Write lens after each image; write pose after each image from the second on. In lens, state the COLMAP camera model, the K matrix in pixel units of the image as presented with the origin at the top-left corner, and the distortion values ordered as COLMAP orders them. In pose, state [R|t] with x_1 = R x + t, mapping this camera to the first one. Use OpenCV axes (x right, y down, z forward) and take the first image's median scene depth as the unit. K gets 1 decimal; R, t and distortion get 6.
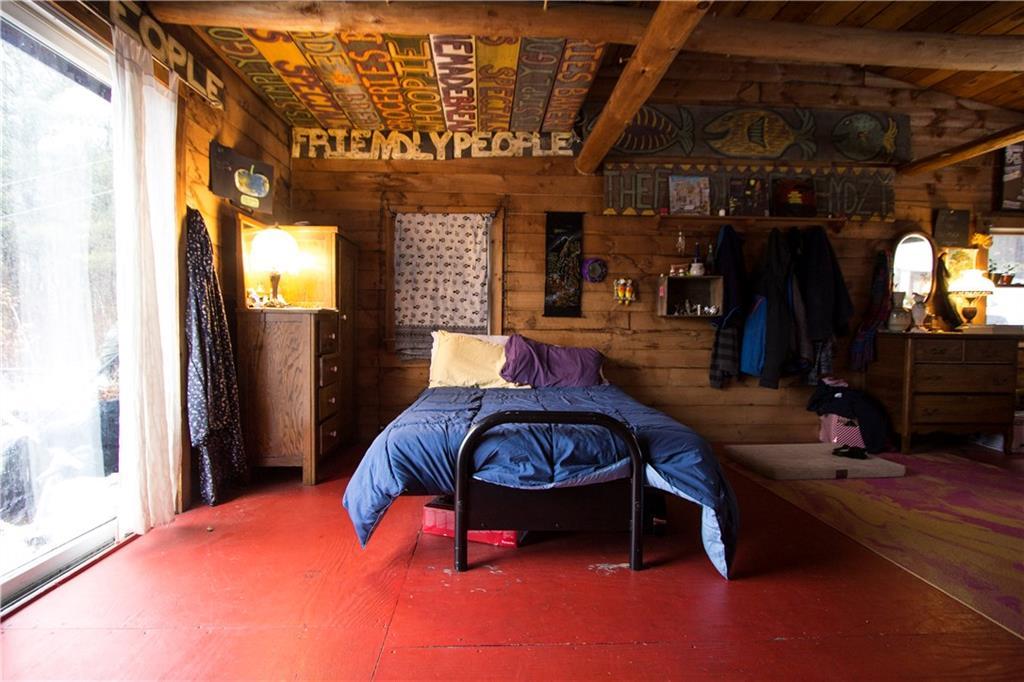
lens RADIAL K [[491.5, 0, 516.6], [0, 491.5, 342.7], [0, 0, 1]] dist [-0.011372, 0.000539]
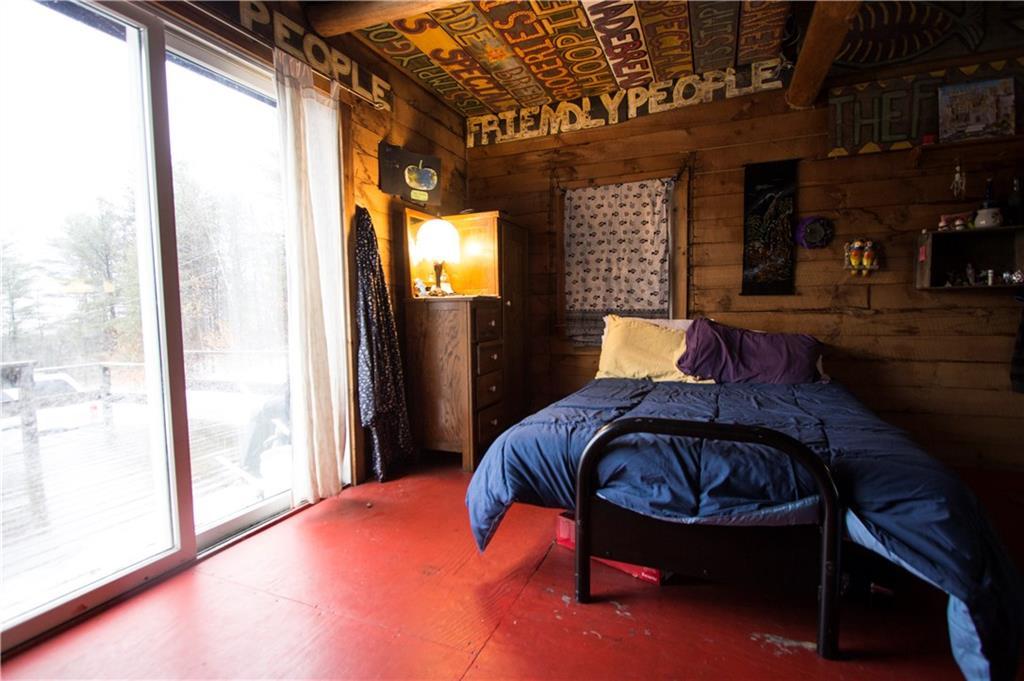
lens RADIAL K [[491.5, 0, 516.6], [0, 491.5, 342.2], [0, 0, 1]] dist [-0.011372, 0.000539]
pose [[0.899299, 0.005148, -0.437305, 0.096726], [0.009705, 0.999450, 0.031724, -0.006314], [0.437227, -0.032773, 0.898754, 0.131152]]
